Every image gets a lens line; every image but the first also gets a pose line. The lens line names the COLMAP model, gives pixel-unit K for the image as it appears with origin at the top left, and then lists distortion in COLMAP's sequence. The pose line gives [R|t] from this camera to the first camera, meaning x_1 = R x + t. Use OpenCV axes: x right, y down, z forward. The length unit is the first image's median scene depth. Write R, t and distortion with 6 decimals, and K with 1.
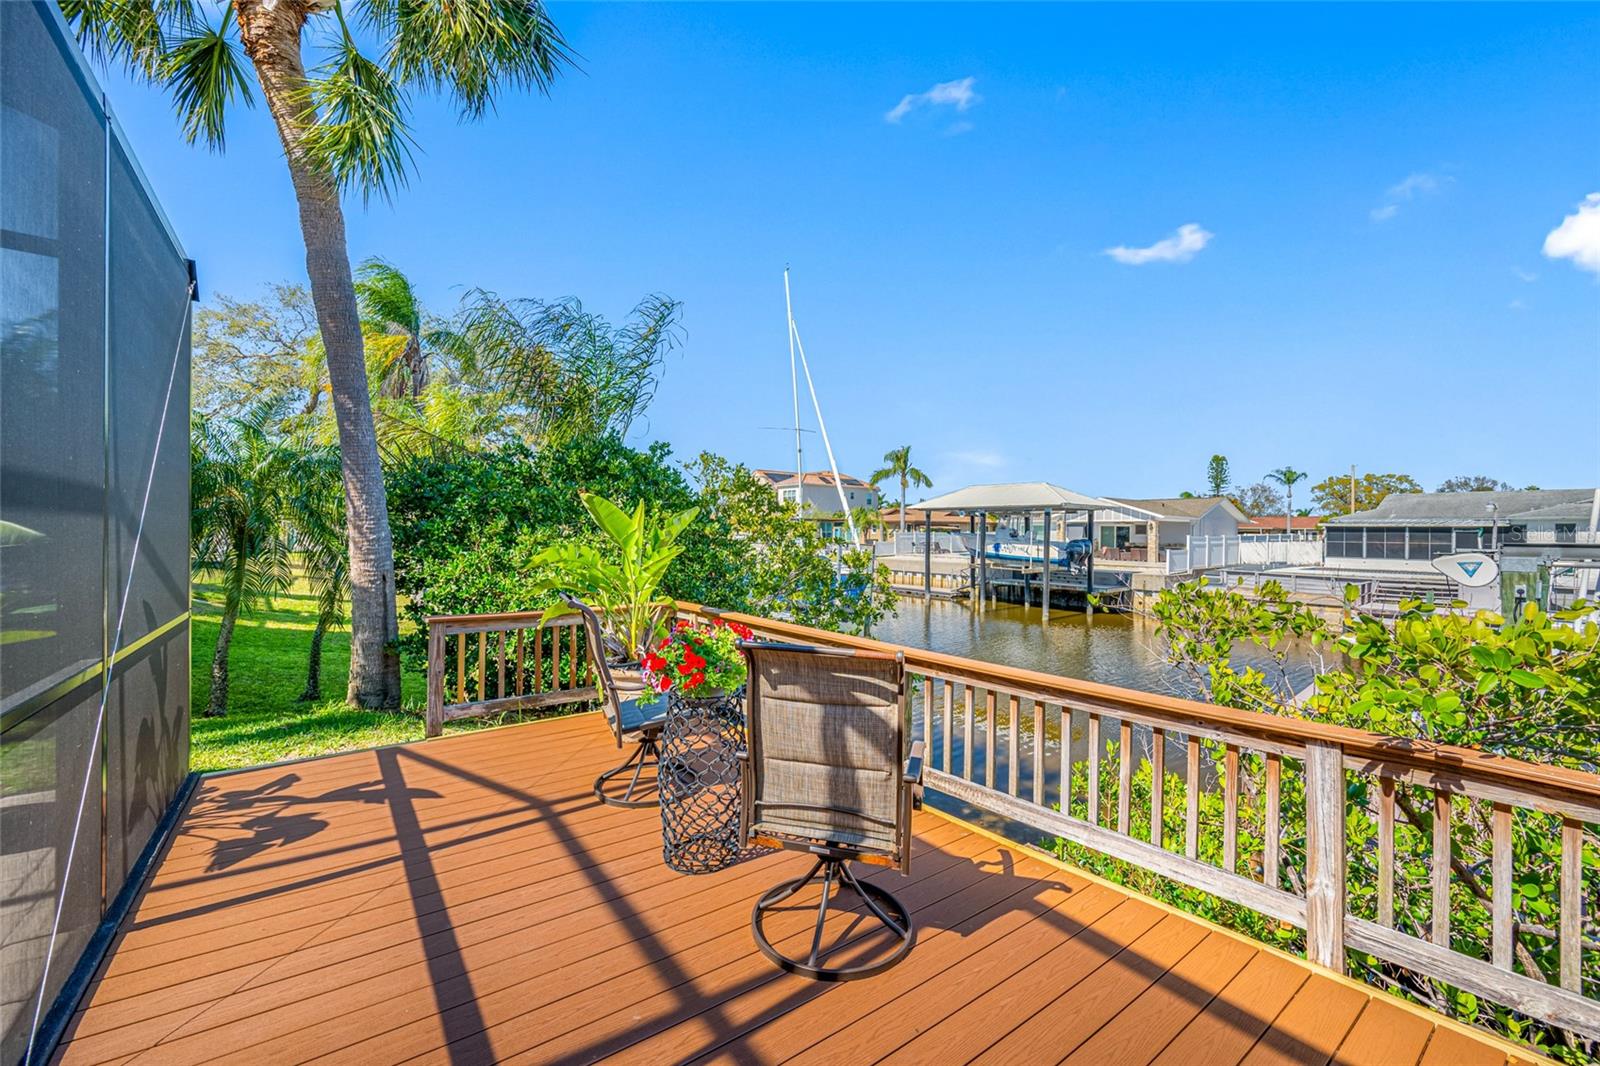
lens RADIAL K [[638.8, 0, 780.3], [0, 638.8, 527.4], [0, 0, 1]] dist [-0.003527, -0.001329]
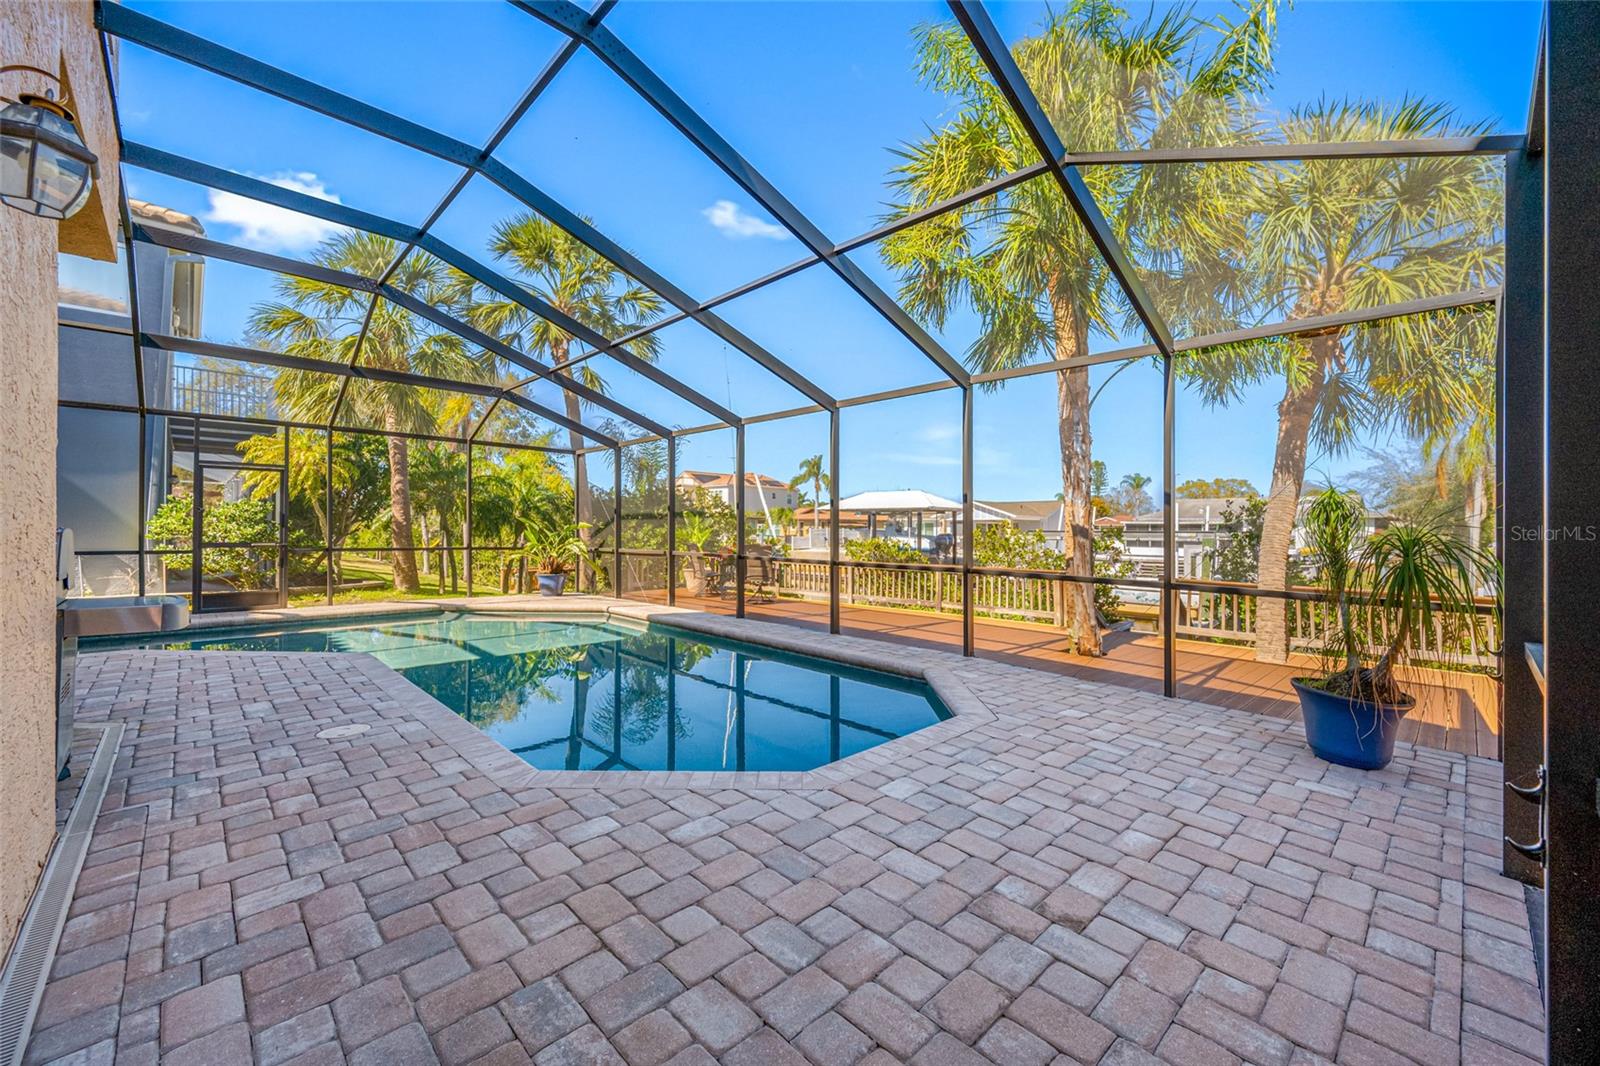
lens RADIAL K [[638.8, 0, 787.4], [0, 638.8, 528.3], [0, 0, 1]] dist [-0.003527, -0.001329]
pose [[0.991617, -0.000043, 0.129212, -0.012819], [-0.000714, 0.999983, 0.005814, 0.000401], [-0.129210, -0.005858, 0.991600, -0.159055]]
